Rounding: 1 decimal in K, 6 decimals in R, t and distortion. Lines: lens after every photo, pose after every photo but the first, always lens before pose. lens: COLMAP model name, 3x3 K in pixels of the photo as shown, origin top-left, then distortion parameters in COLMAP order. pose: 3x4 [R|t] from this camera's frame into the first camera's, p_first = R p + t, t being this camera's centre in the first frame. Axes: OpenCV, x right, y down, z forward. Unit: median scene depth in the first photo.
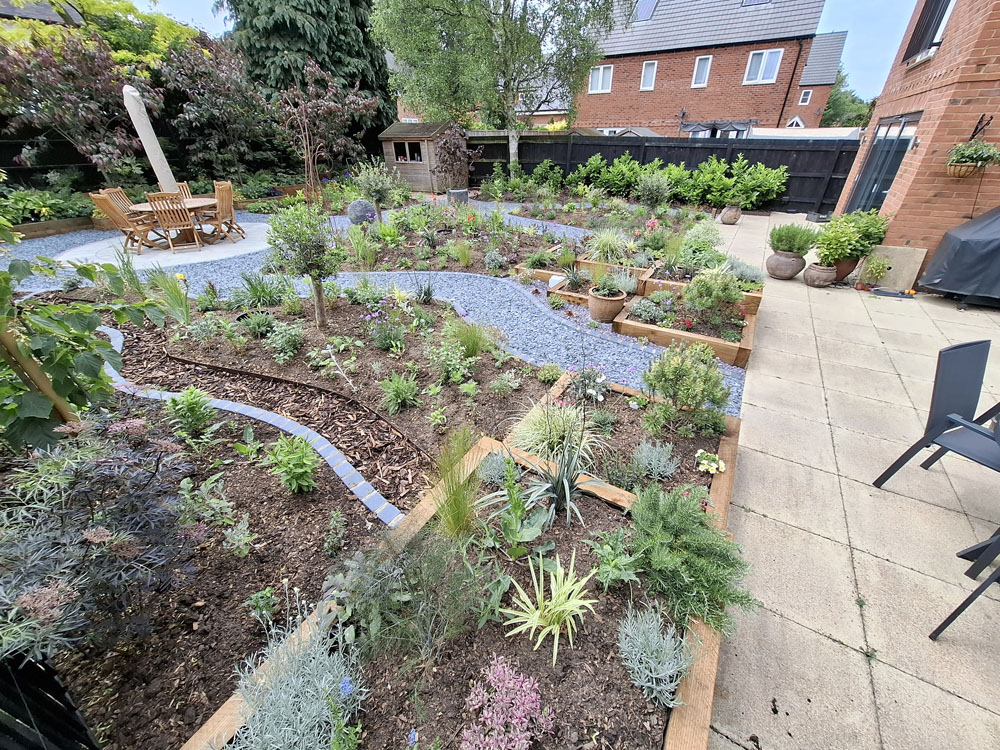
lens RADIAL K [[390.0, 0, 502.8], [0, 390.0, 372.9], [0, 0, 1]] dist [0.001976, 0.000078]
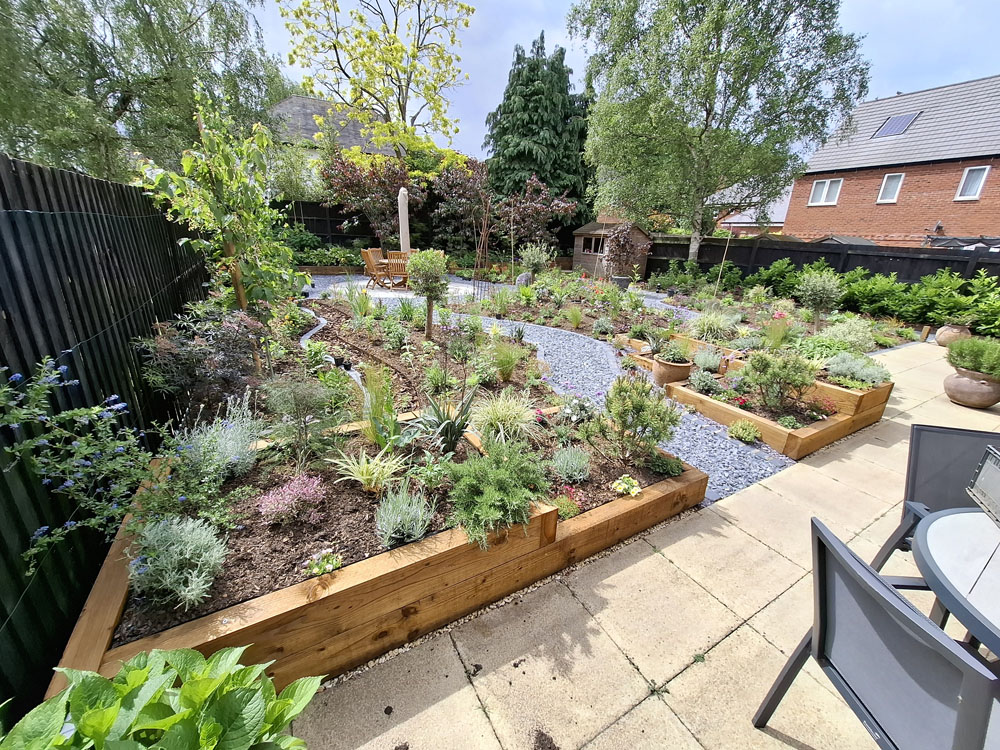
lens RADIAL K [[390.0, 0, 501.2], [0, 390.0, 372.6], [0, 0, 1]] dist [0.001976, 0.000078]
pose [[0.873999, 0.208539, -0.438904, 0.116727], [-0.299475, 0.942469, -0.148550, 0.037601], [0.382675, 0.261273, 0.886169, -0.014607]]
